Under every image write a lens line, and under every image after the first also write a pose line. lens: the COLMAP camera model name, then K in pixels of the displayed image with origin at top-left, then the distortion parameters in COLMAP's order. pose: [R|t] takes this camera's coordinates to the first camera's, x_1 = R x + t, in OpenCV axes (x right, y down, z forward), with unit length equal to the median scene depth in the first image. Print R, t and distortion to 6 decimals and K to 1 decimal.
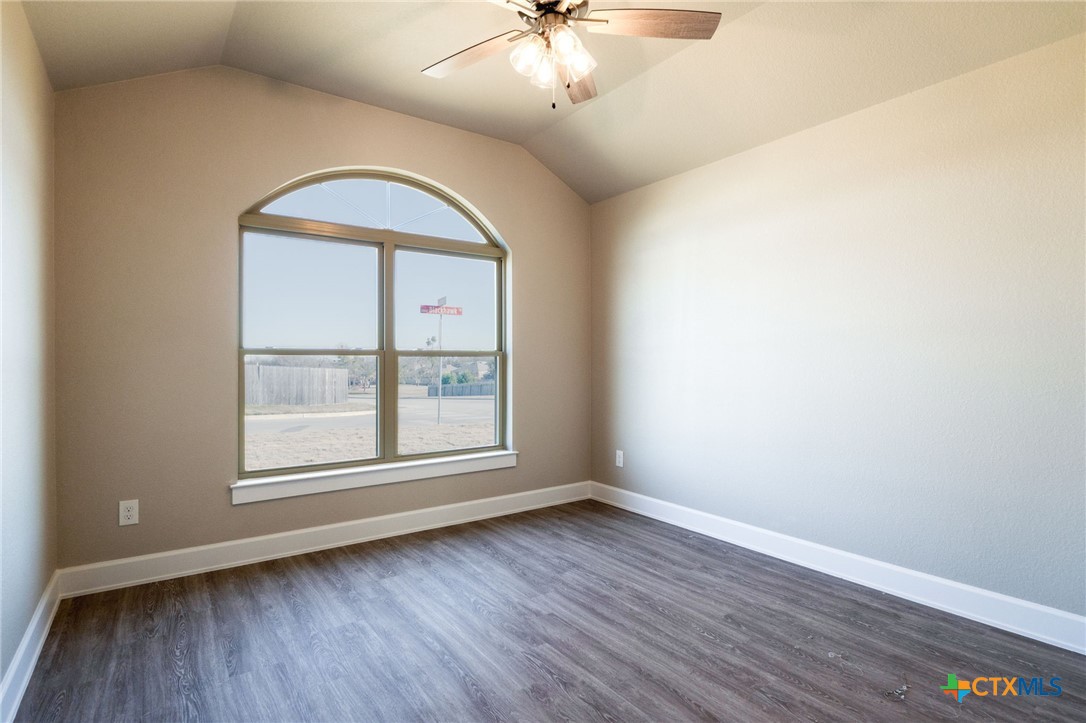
lens RADIAL K [[516.1, 0, 543.0], [0, 516.1, 361.5], [0, 0, 1]] dist [-0.001499, -0.000149]
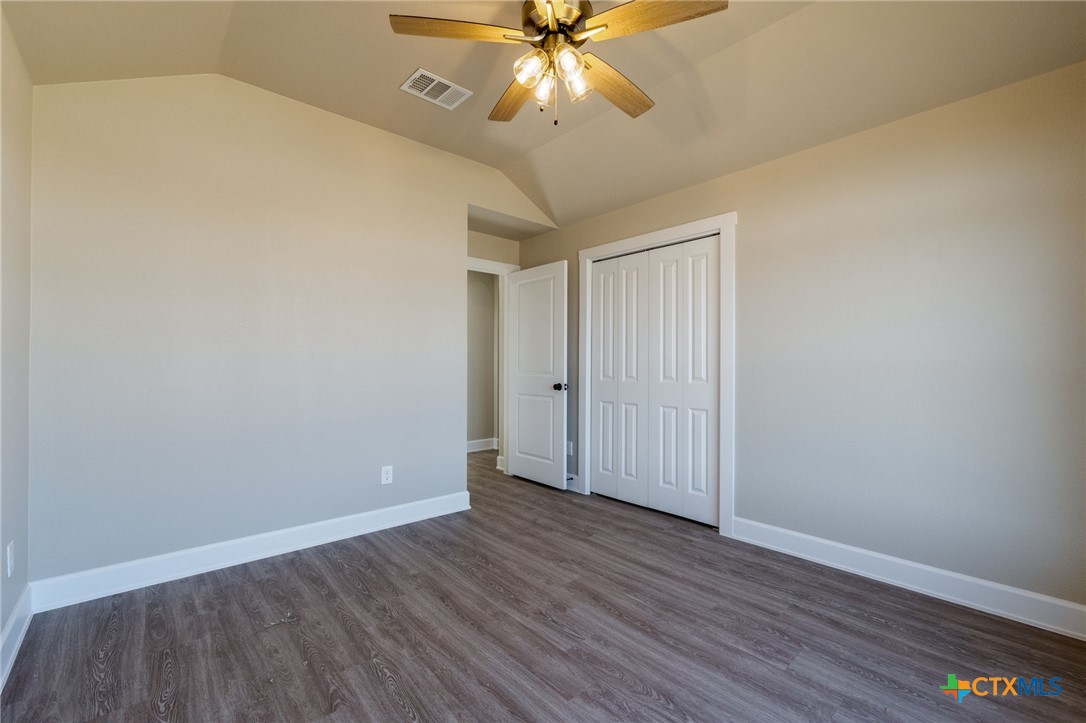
lens RADIAL K [[476.0, 0, 543.0], [0, 476.0, 361.5], [0, 0, 1]] dist [-0.007162, -0.000008]
pose [[-0.994207, -0.002589, -0.107455, 0.150458], [-0.002338, 0.999994, -0.002459, -0.005708], [0.107460, -0.002194, -0.994207, 1.958926]]
